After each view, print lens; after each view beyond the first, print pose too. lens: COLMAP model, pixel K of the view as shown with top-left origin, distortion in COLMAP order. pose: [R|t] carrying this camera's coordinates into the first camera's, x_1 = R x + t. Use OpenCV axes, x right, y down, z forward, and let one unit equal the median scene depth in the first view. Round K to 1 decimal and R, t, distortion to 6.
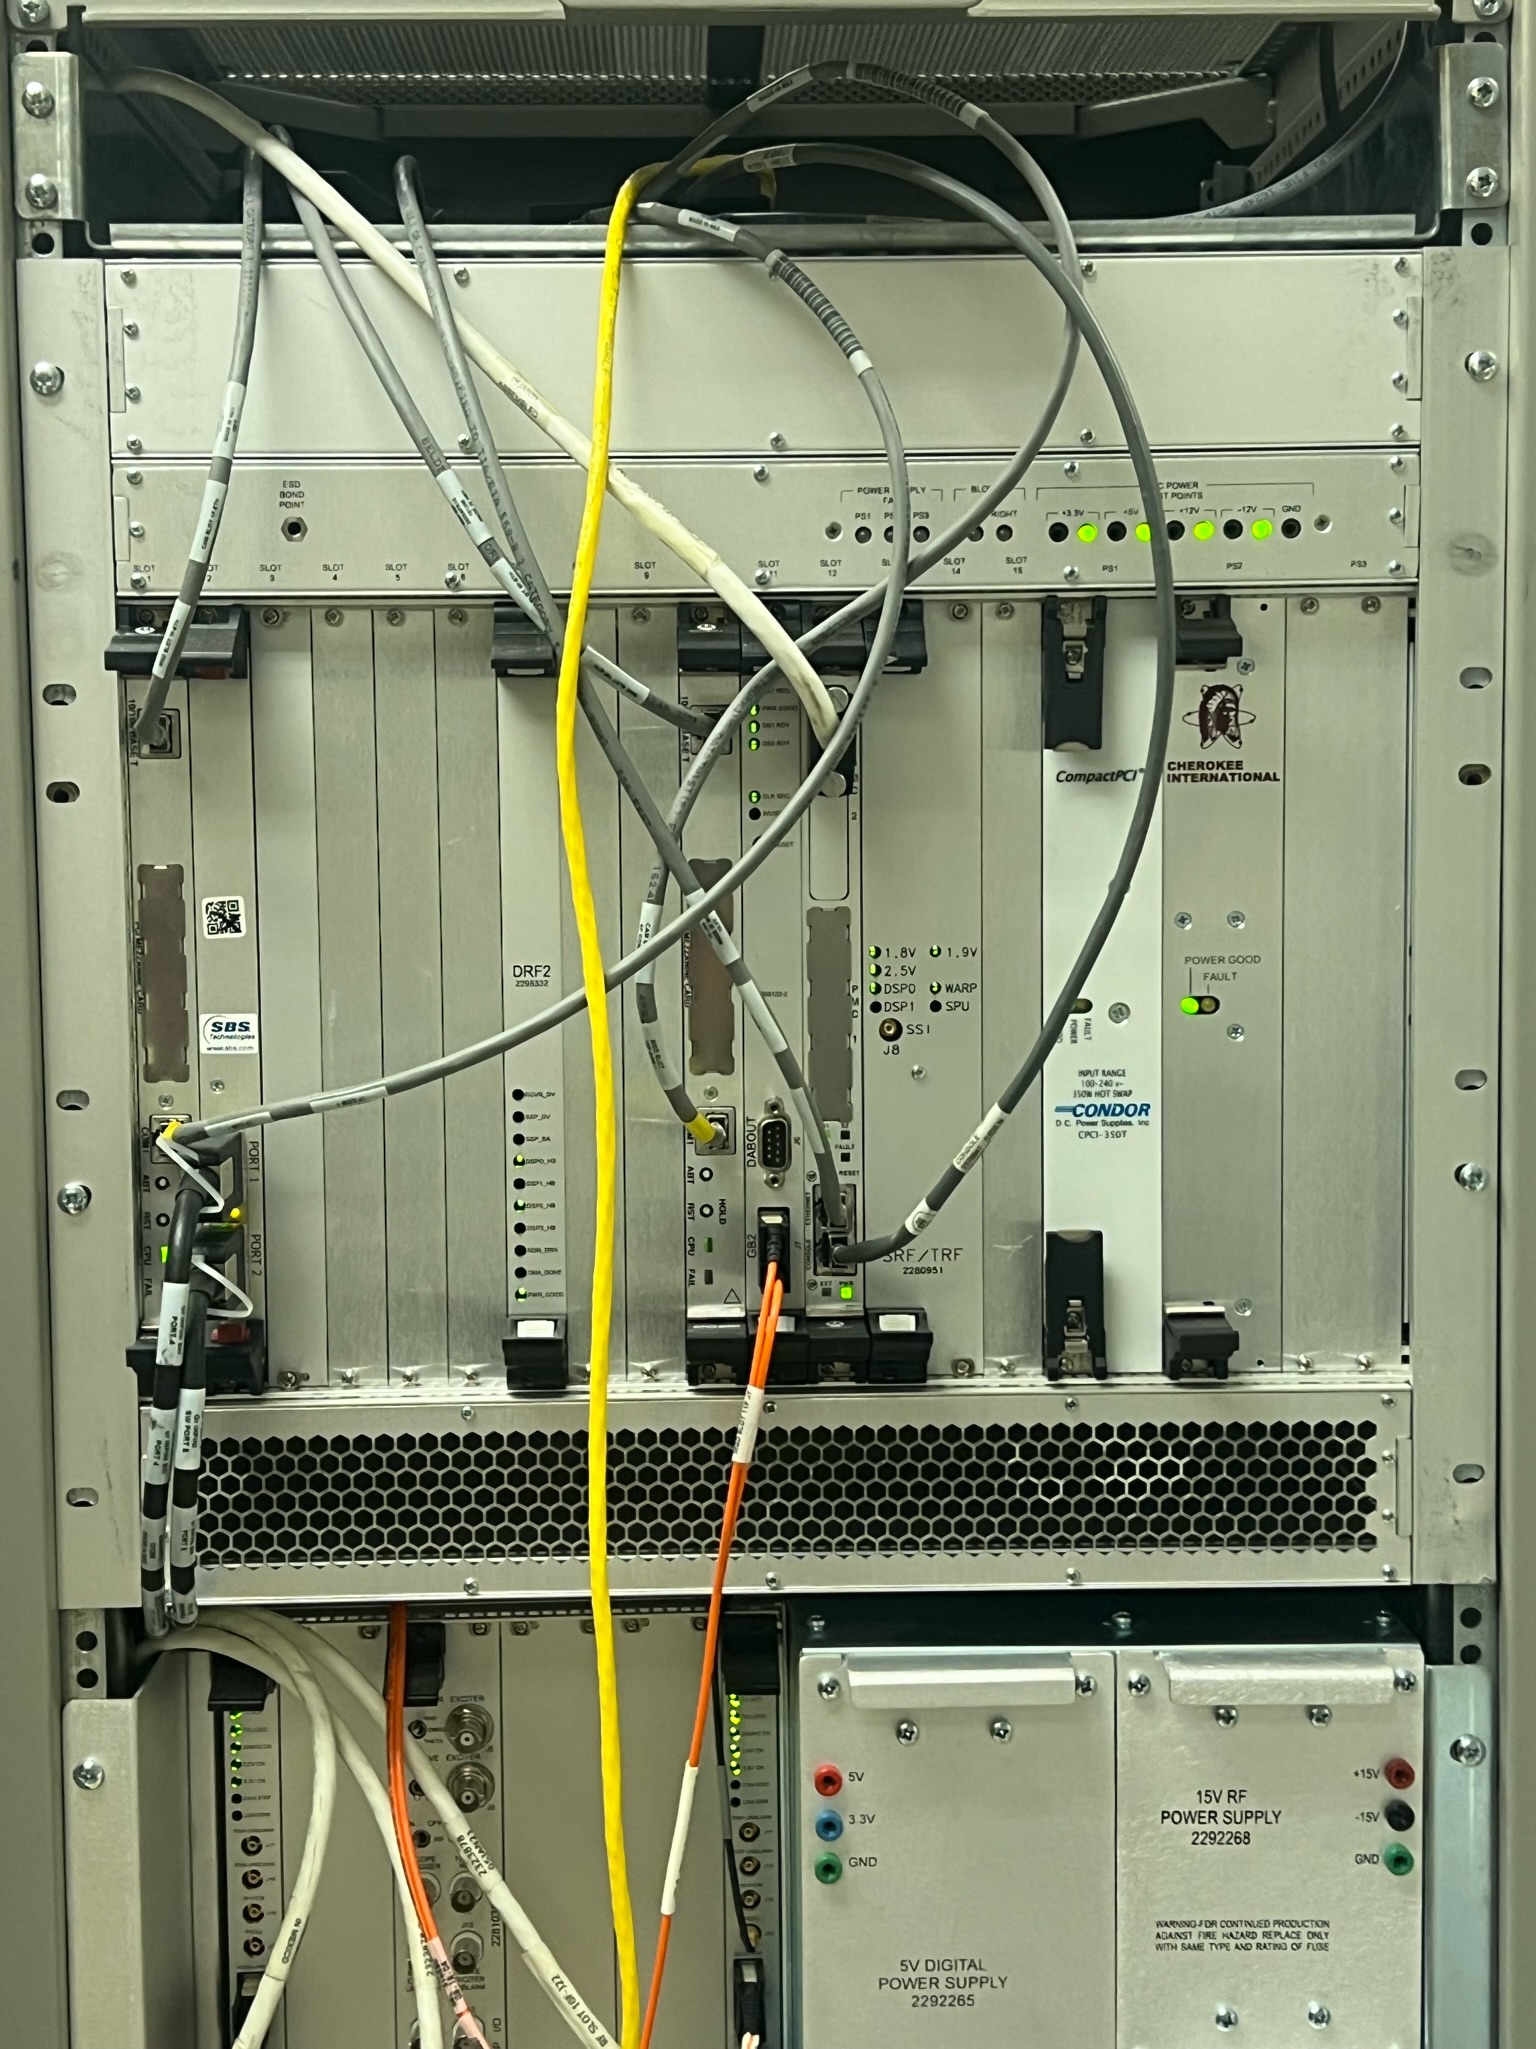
lens RADIAL K [[3123.1, 0, 733.8], [0, 3123.1, 1025.8], [0, 0, 1]] dist [0.260264, -0.792820]
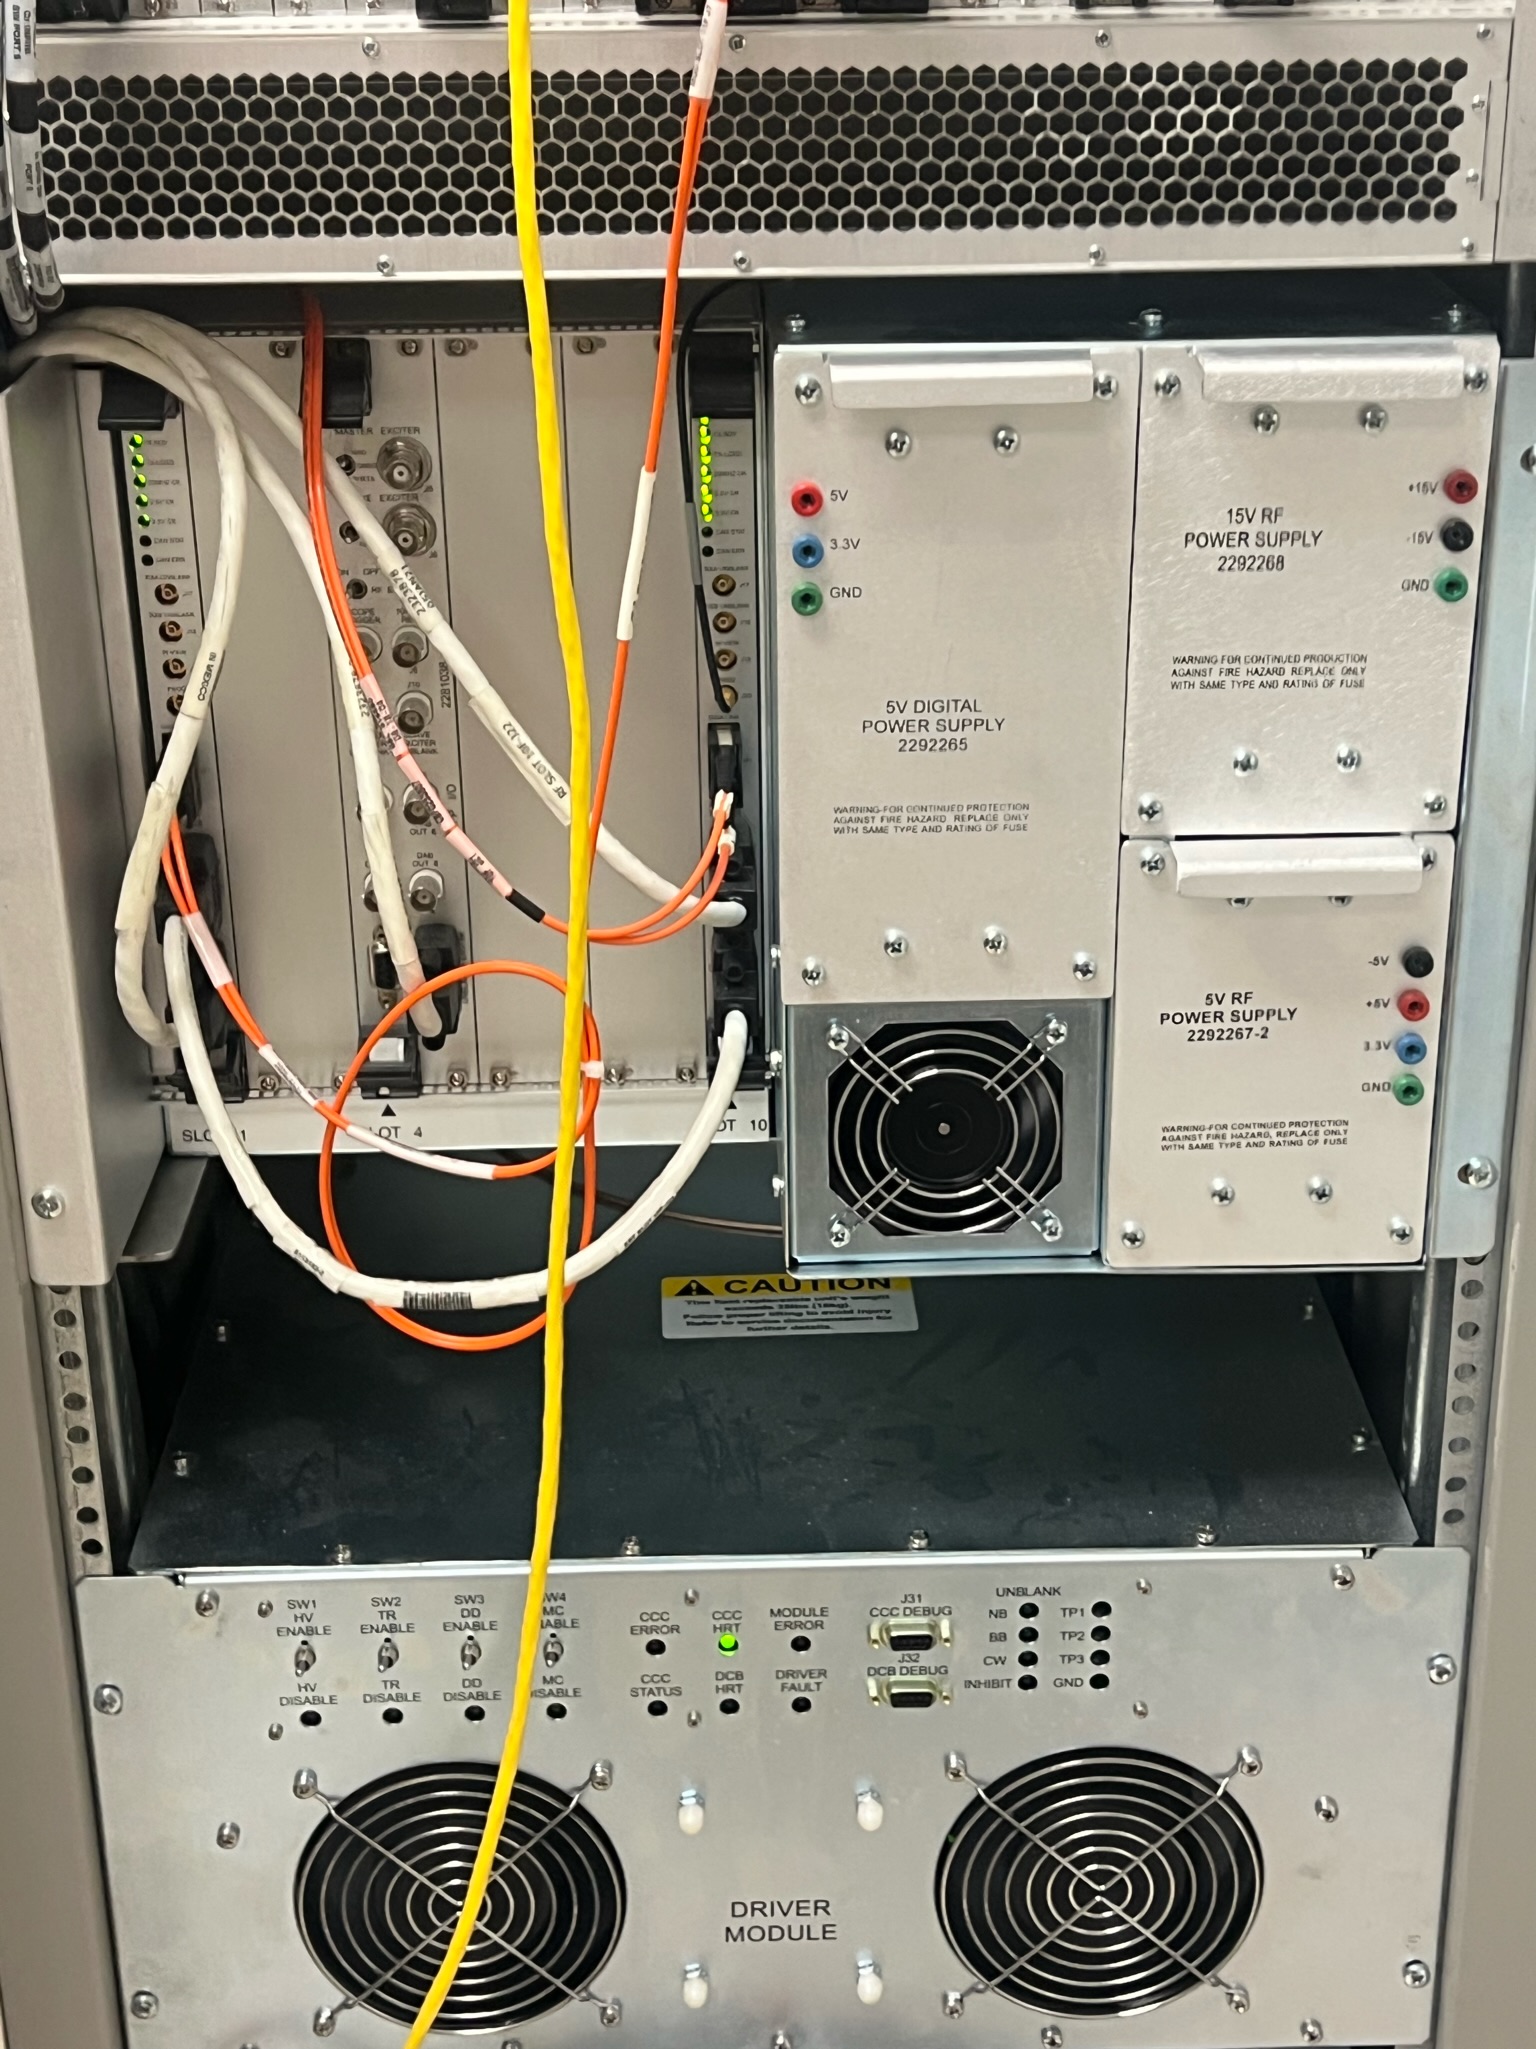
lens RADIAL K [[3029.6, 0, 768.0], [0, 3029.6, 1024.5], [0, 0, 1]] dist [0.270008, -0.808647]
pose [[0.999992, -0.002273, -0.003286, 0.021324], [0.003133, 0.956414, 0.291997, 0.129486], [0.002479, -0.292005, 0.956414, 0.146352]]
